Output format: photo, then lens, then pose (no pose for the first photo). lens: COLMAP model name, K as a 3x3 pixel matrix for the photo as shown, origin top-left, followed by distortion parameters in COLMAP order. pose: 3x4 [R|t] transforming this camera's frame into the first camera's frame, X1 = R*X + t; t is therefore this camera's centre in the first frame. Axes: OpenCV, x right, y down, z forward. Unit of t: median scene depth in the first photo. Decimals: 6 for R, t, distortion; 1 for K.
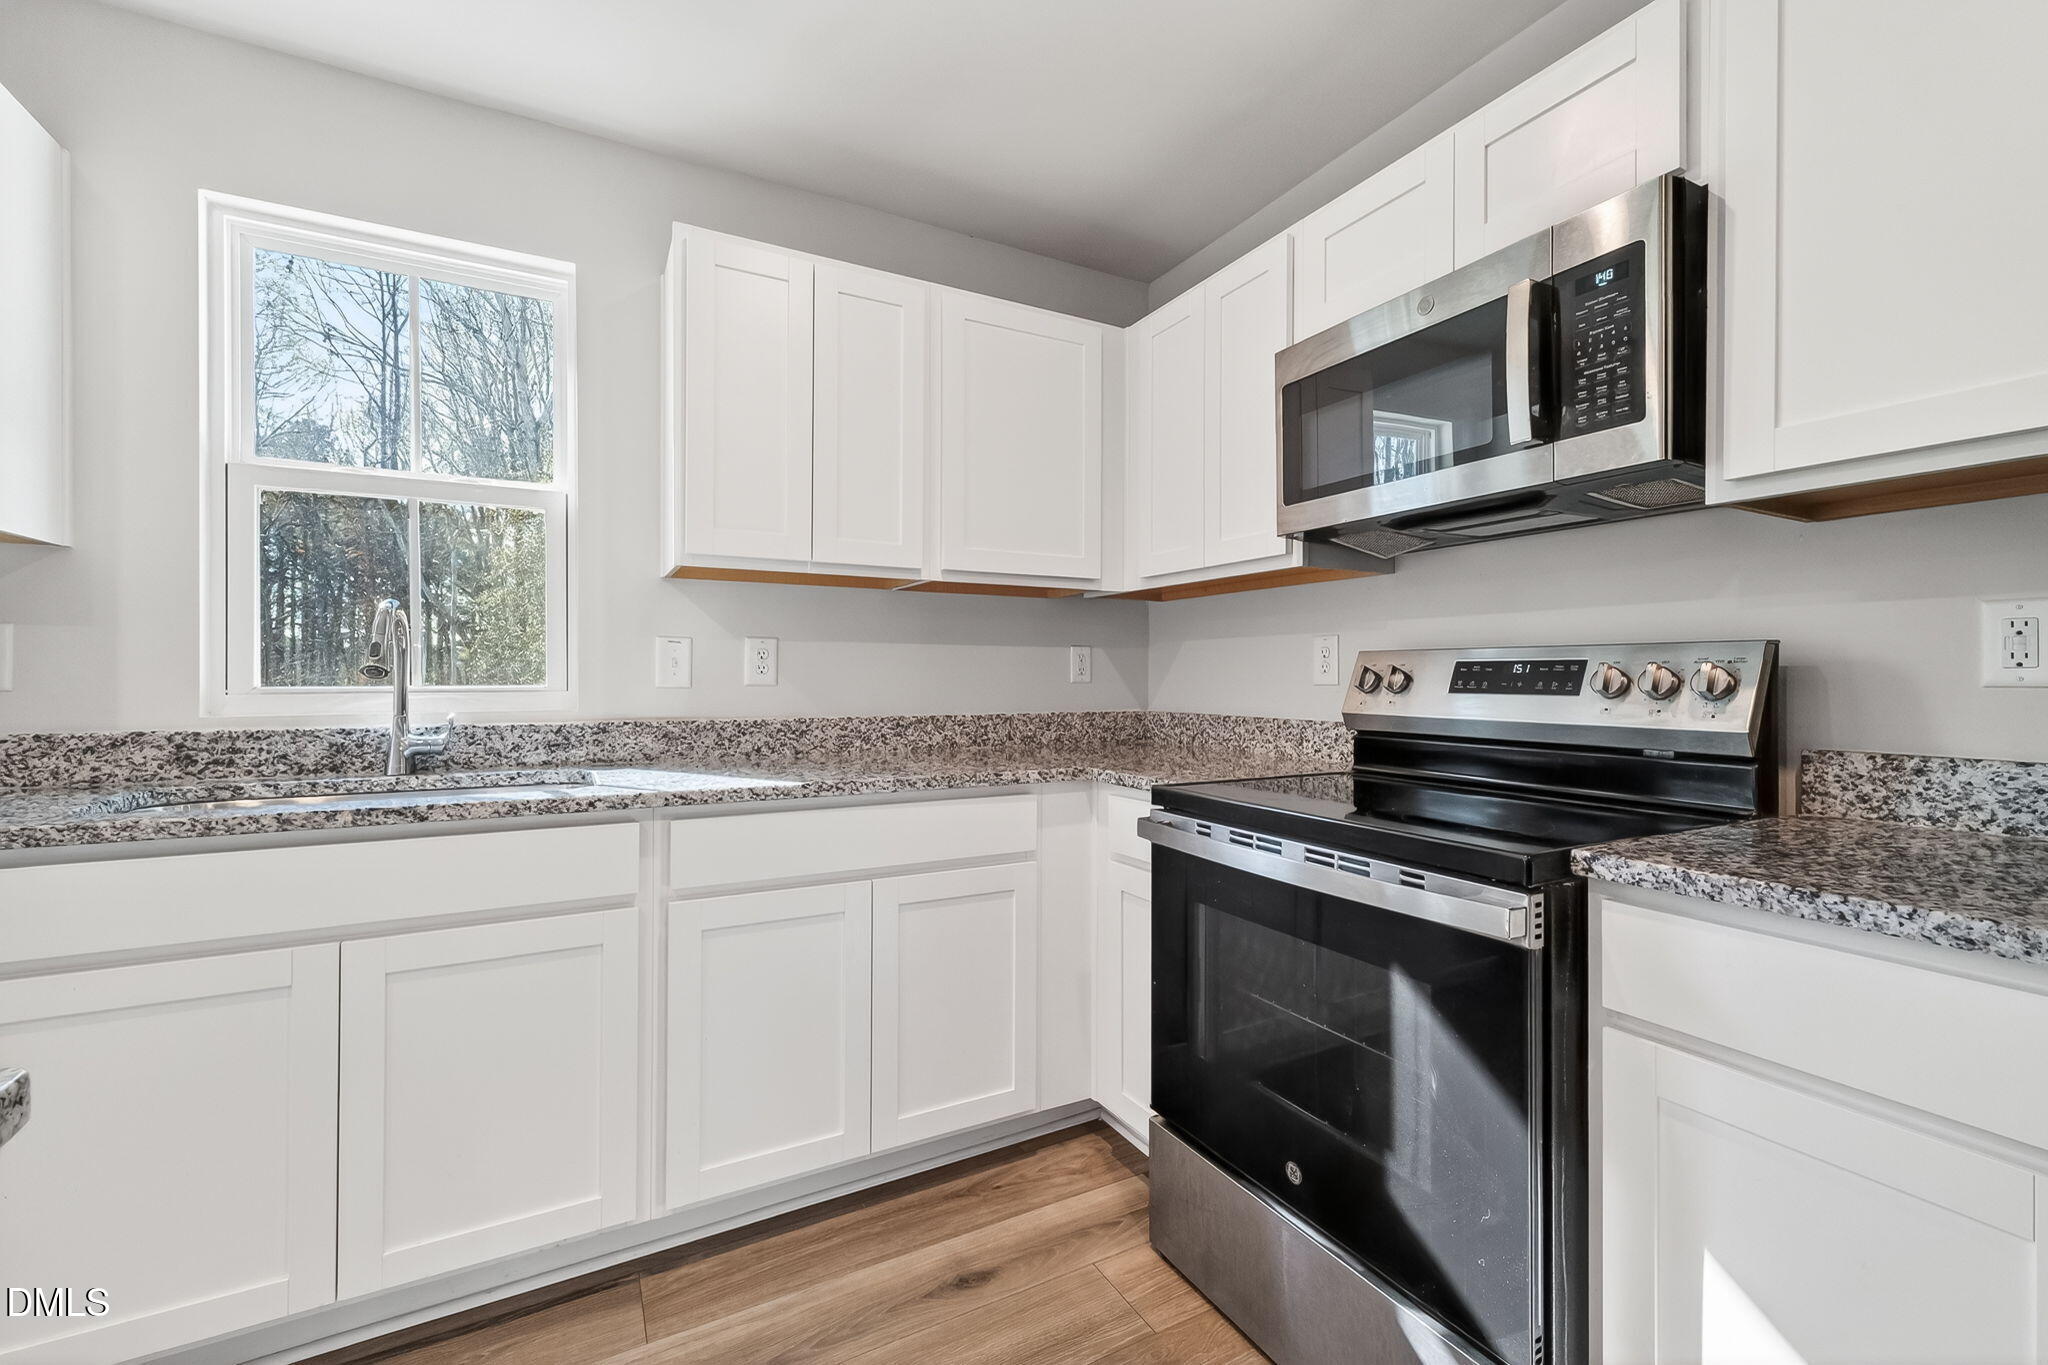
lens RADIAL K [[852.0, 0, 1043.2], [0, 852.0, 686.7], [0, 0, 1]] dist [-0.000995, 0.000455]
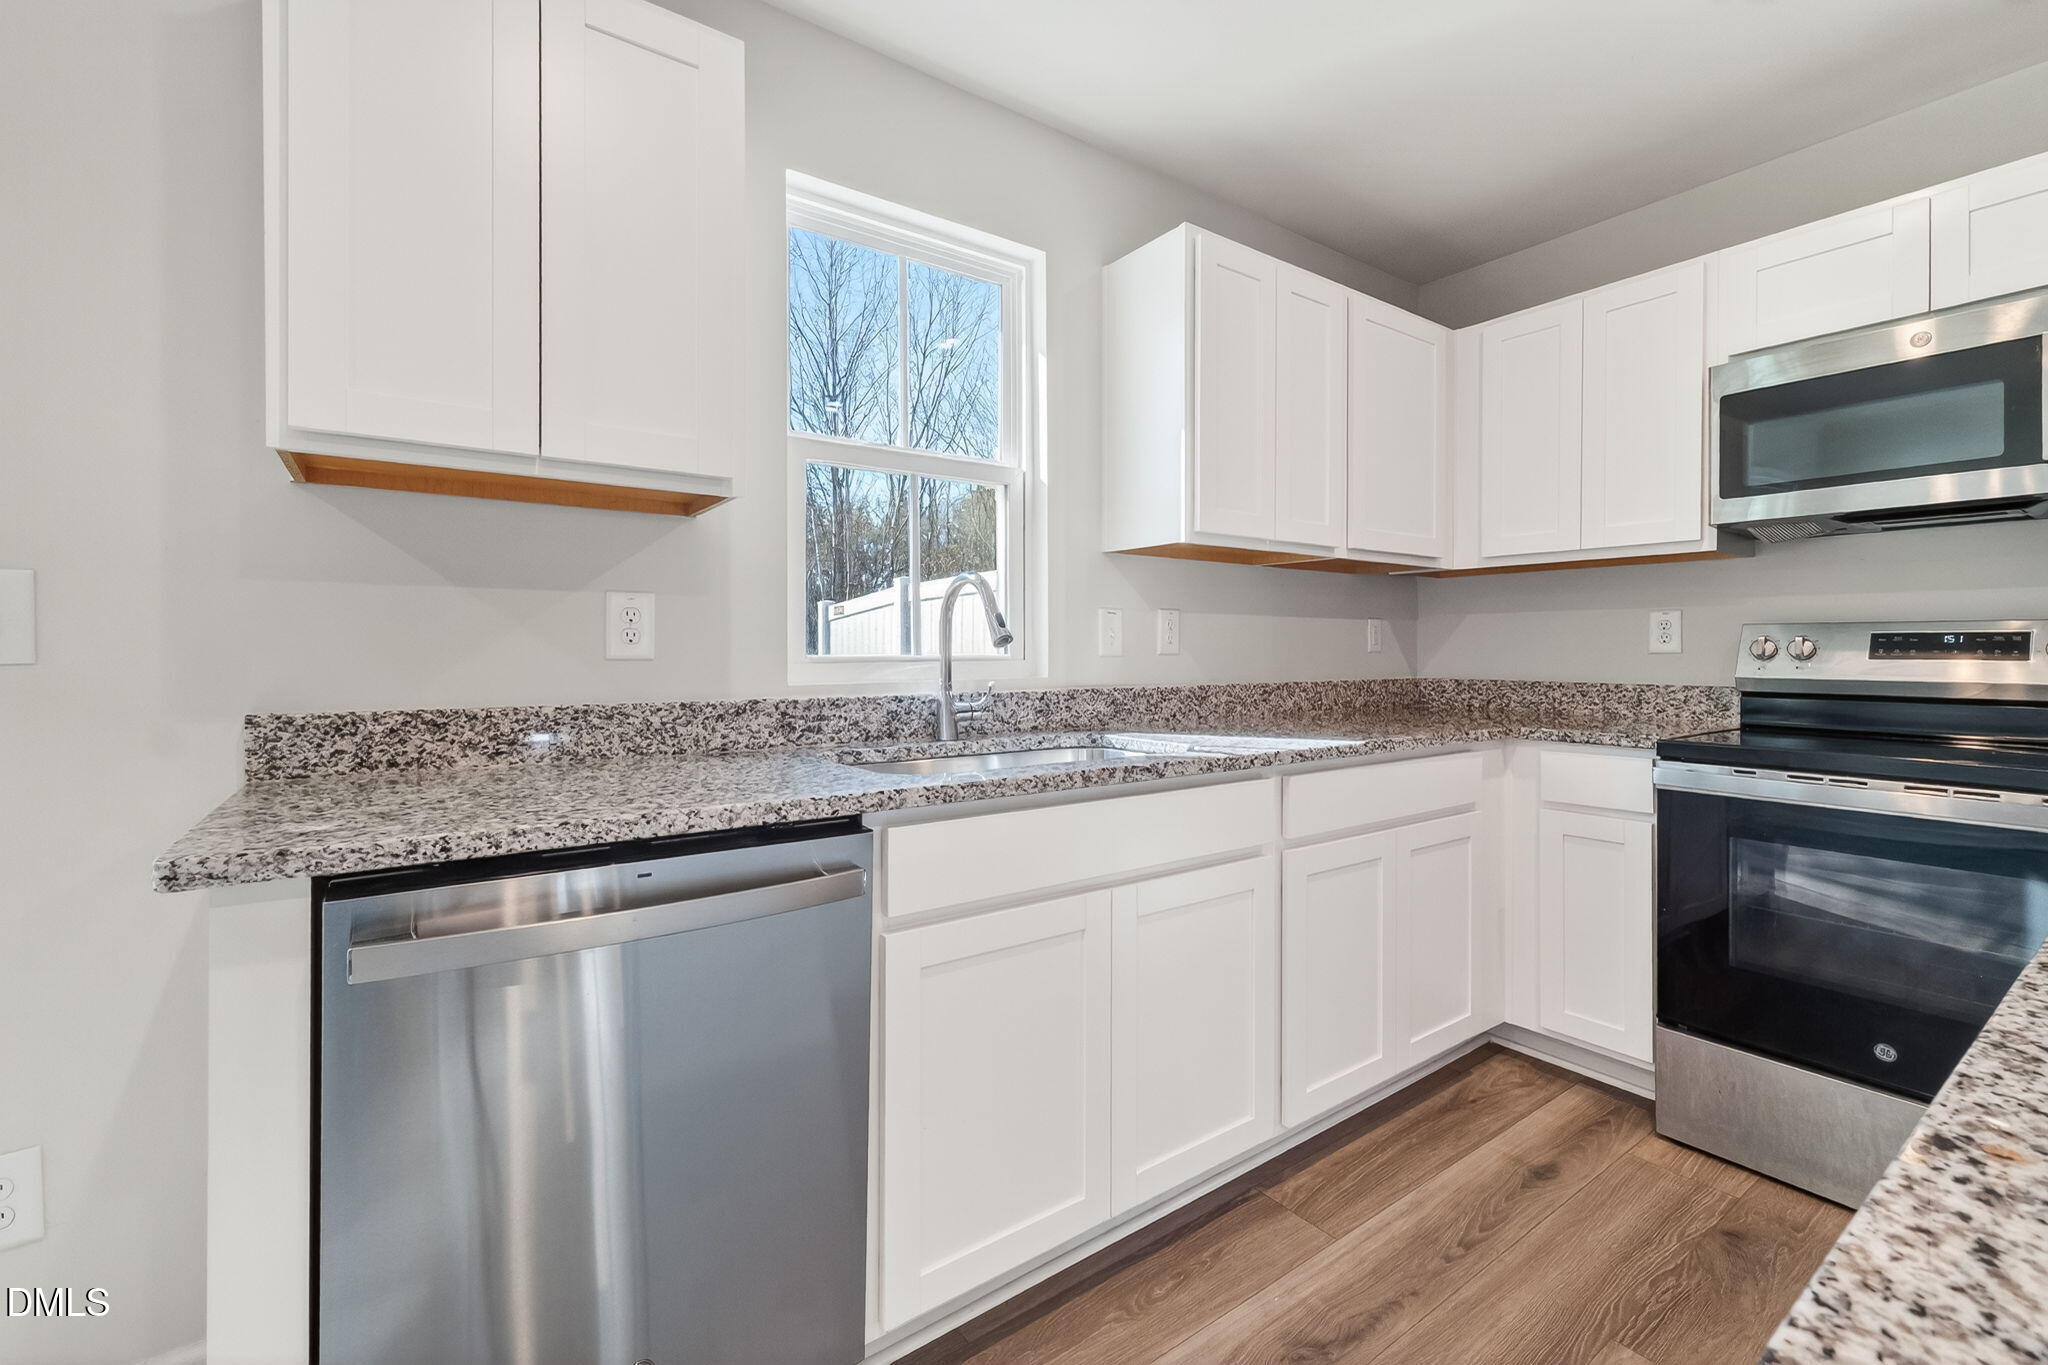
lens RADIAL K [[869.6, 0, 1026.2], [0, 869.6, 662.1], [0, 0, 1]] dist [0.002519, 0.000438]
pose [[0.993224, -0.002306, 0.116189, -0.809846], [0.001725, 0.999986, 0.005100, 0.002746], [-0.116199, -0.004865, 0.993214, -0.071452]]
